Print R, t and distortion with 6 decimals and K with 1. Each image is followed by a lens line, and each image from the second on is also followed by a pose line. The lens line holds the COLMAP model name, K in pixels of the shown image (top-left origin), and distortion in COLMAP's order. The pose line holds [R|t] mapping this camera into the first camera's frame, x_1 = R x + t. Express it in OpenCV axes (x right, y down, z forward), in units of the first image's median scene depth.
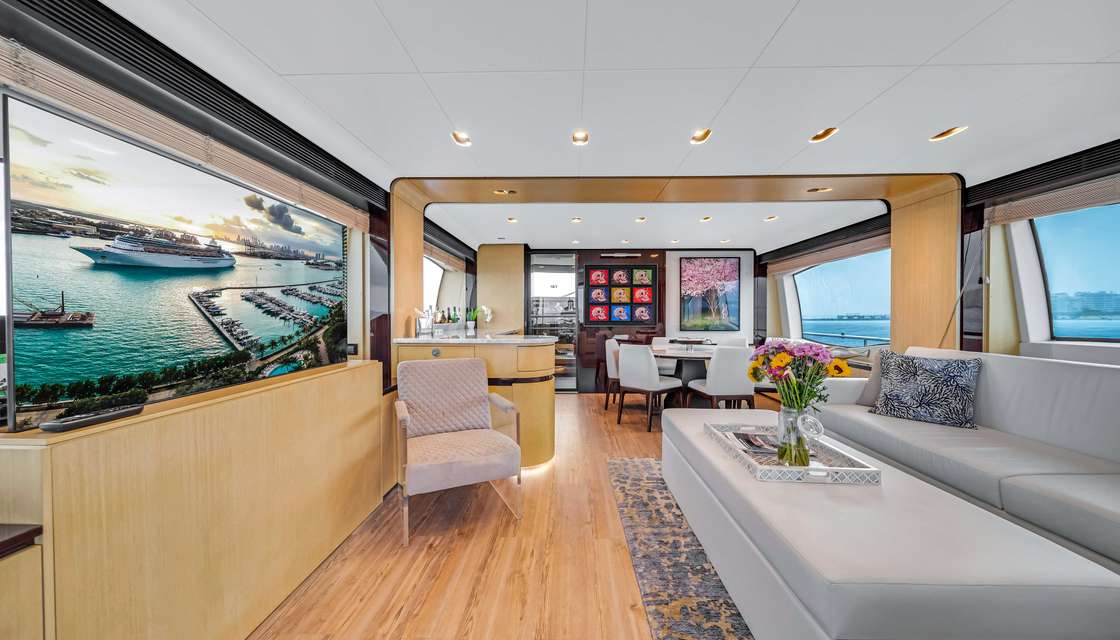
lens RADIAL K [[398.5, 0, 555.1], [0, 398.5, 318.3], [0, 0, 1]] dist [0.003061, 0.000034]
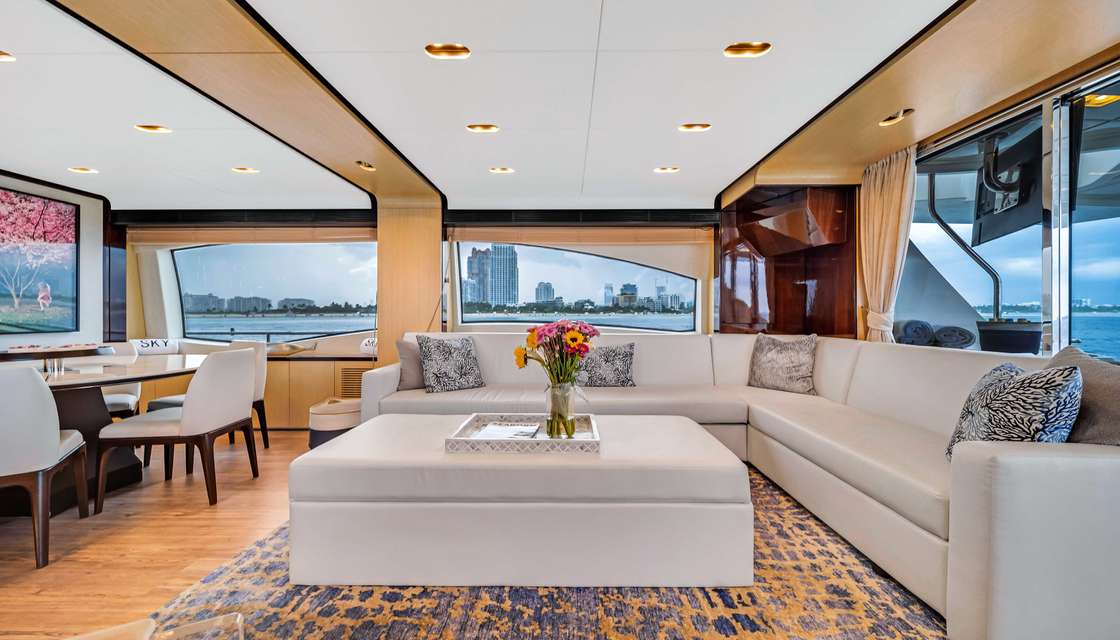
lens RADIAL K [[398.5, 0, 569.4], [0, 398.5, 316.5], [0, 0, 1]] dist [0.003061, 0.000034]
pose [[-0.036141, 0.001715, 0.999345, -0.151334], [0.009213, 0.999957, -0.001382, 0.017179], [-0.999304, 0.009157, -0.036156, 0.326735]]
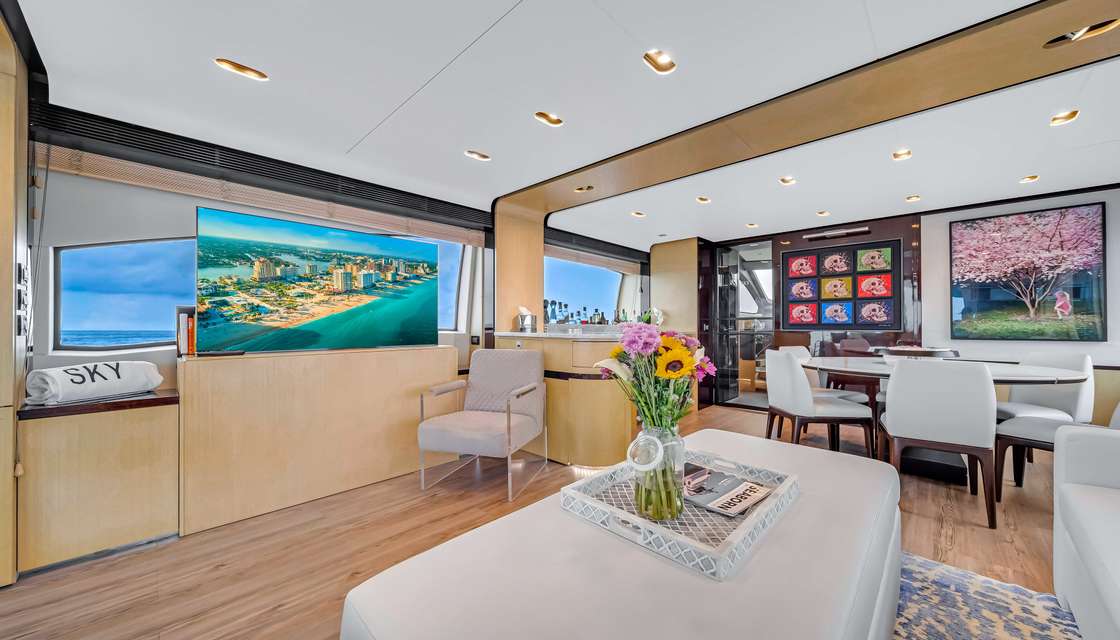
lens RADIAL K [[398.5, 0, 556.4], [0, 398.5, 324.2], [0, 0, 1]] dist [0.003061, 0.000034]
pose [[0.739542, -0.000519, -0.673110, 0.299131], [-0.008202, 0.999919, -0.009783, 0.020639], [0.673061, 0.012756, 0.739477, 0.129107]]
